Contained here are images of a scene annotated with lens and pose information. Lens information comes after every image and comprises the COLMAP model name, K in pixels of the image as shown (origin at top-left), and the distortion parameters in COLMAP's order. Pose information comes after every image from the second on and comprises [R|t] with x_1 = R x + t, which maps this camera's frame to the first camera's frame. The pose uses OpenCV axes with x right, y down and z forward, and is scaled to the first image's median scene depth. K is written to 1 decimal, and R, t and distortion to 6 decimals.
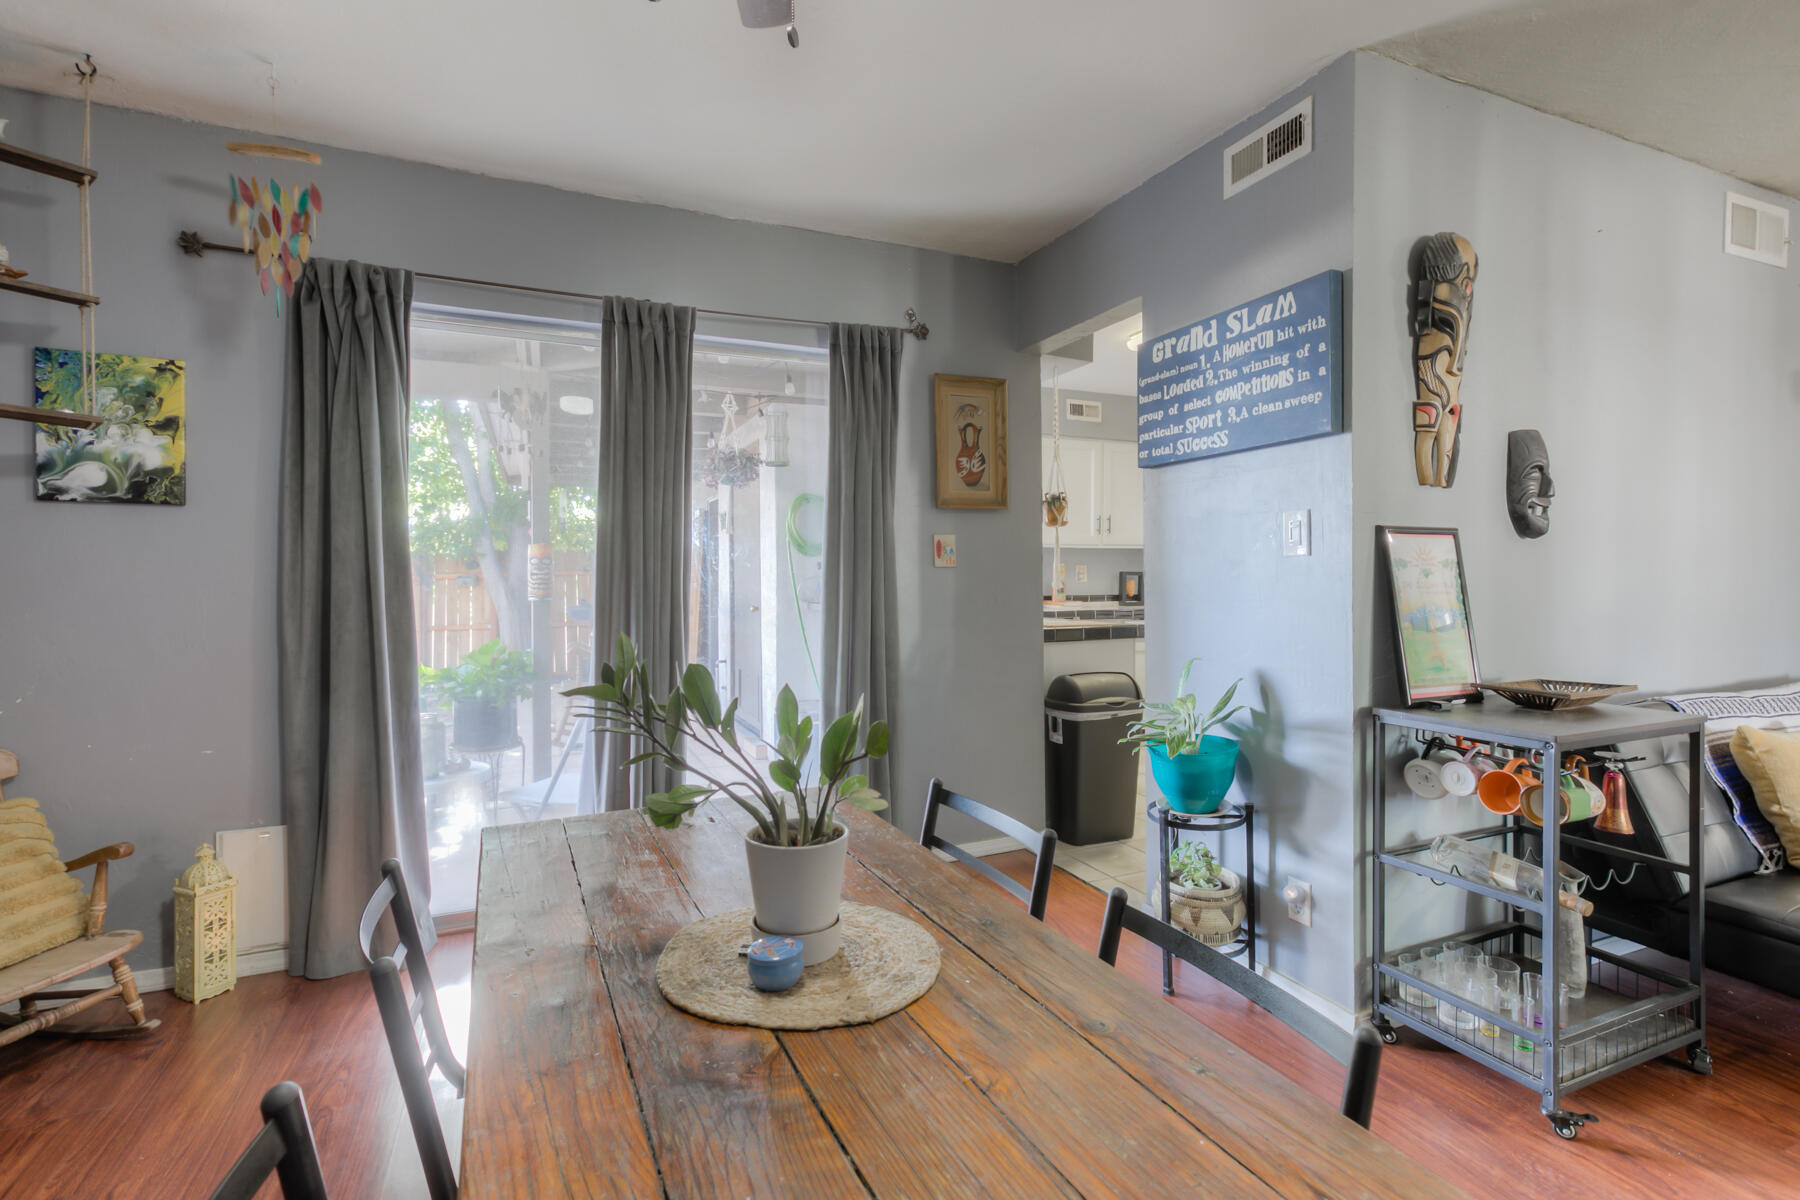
lens RADIAL K [[871.1, 0, 901.0], [0, 871.1, 567.8], [0, 0, 1]] dist [0.000791, 0.000095]
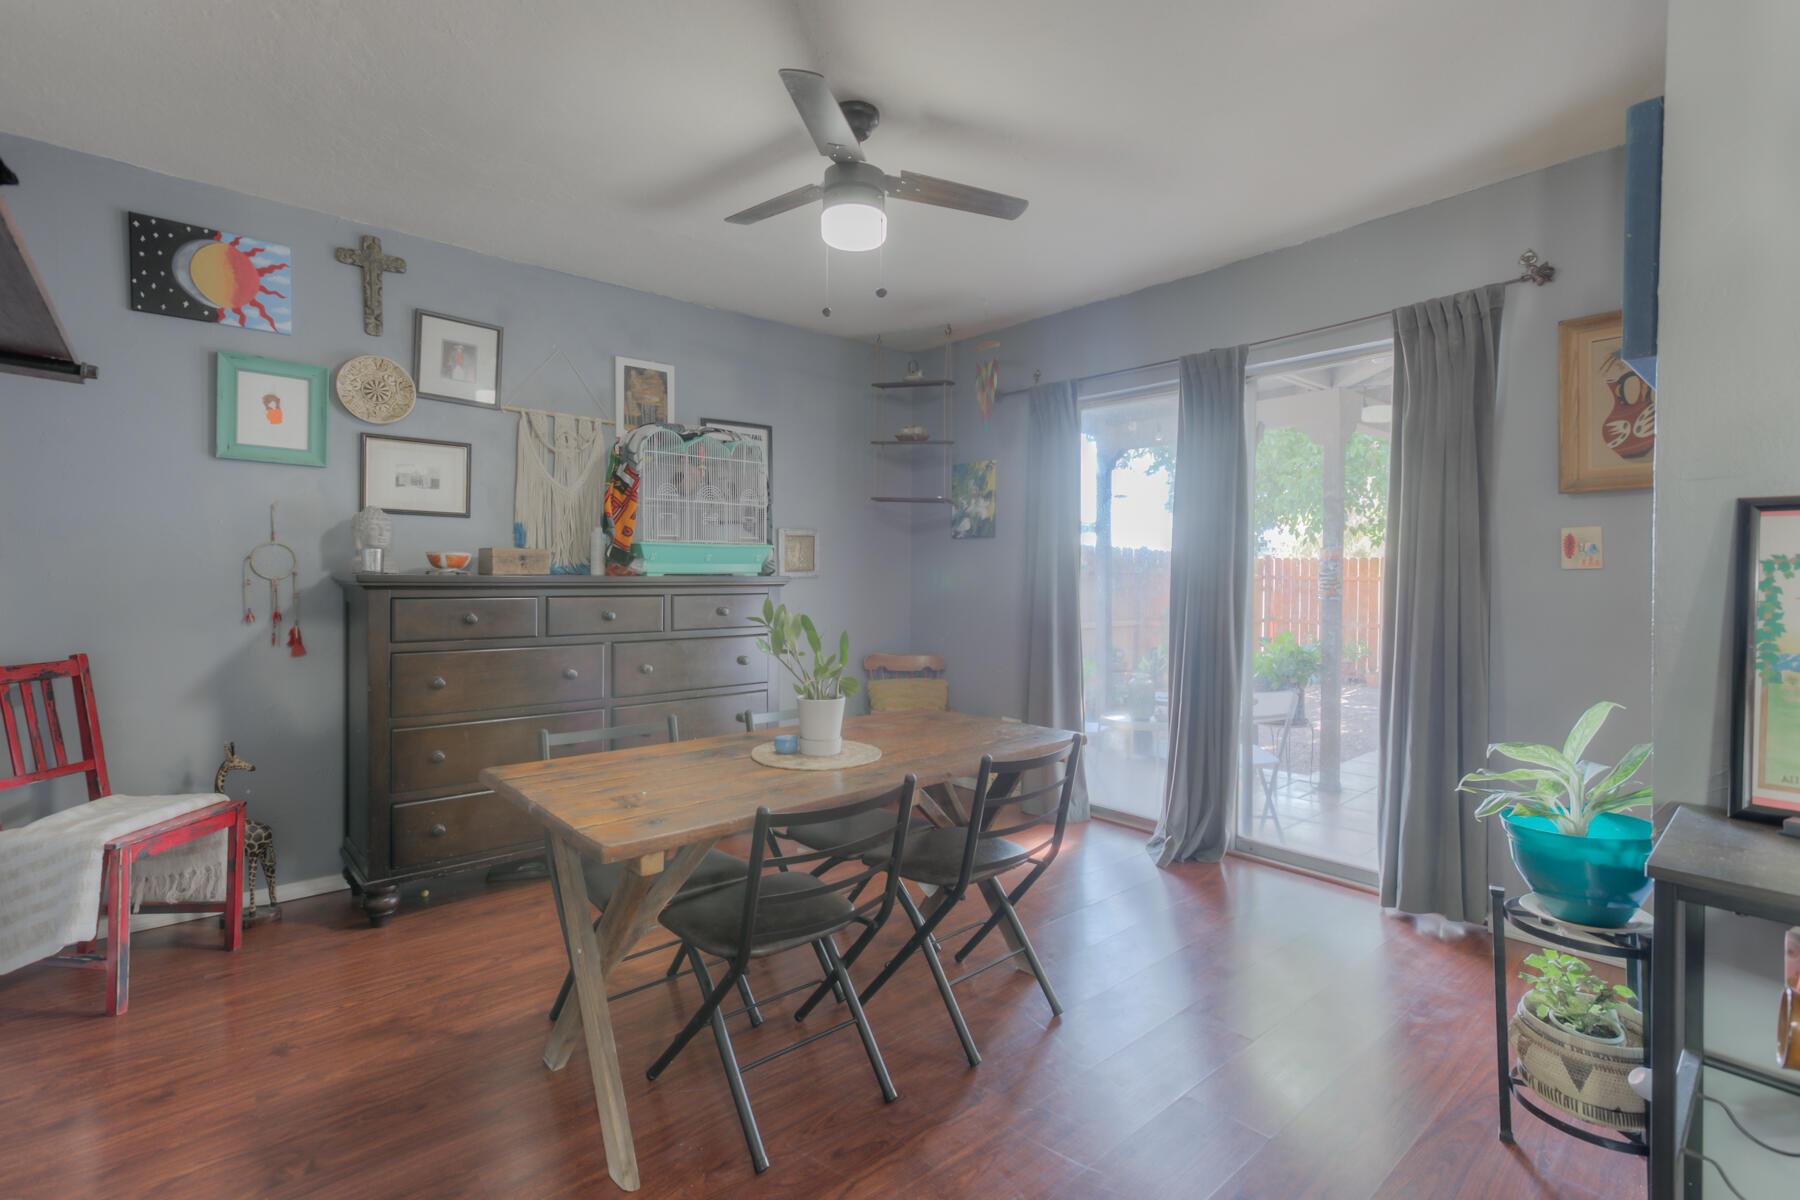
lens RADIAL K [[828.6, 0, 900.8], [0, 828.6, 580.4], [0, 0, 1]] dist [0.000502, 0.000069]
pose [[0.275642, 0.006384, -0.961239, 0.606384], [-0.006831, 0.999966, 0.004683, 0.009843], [0.961236, 0.005275, 0.275677, 0.233535]]
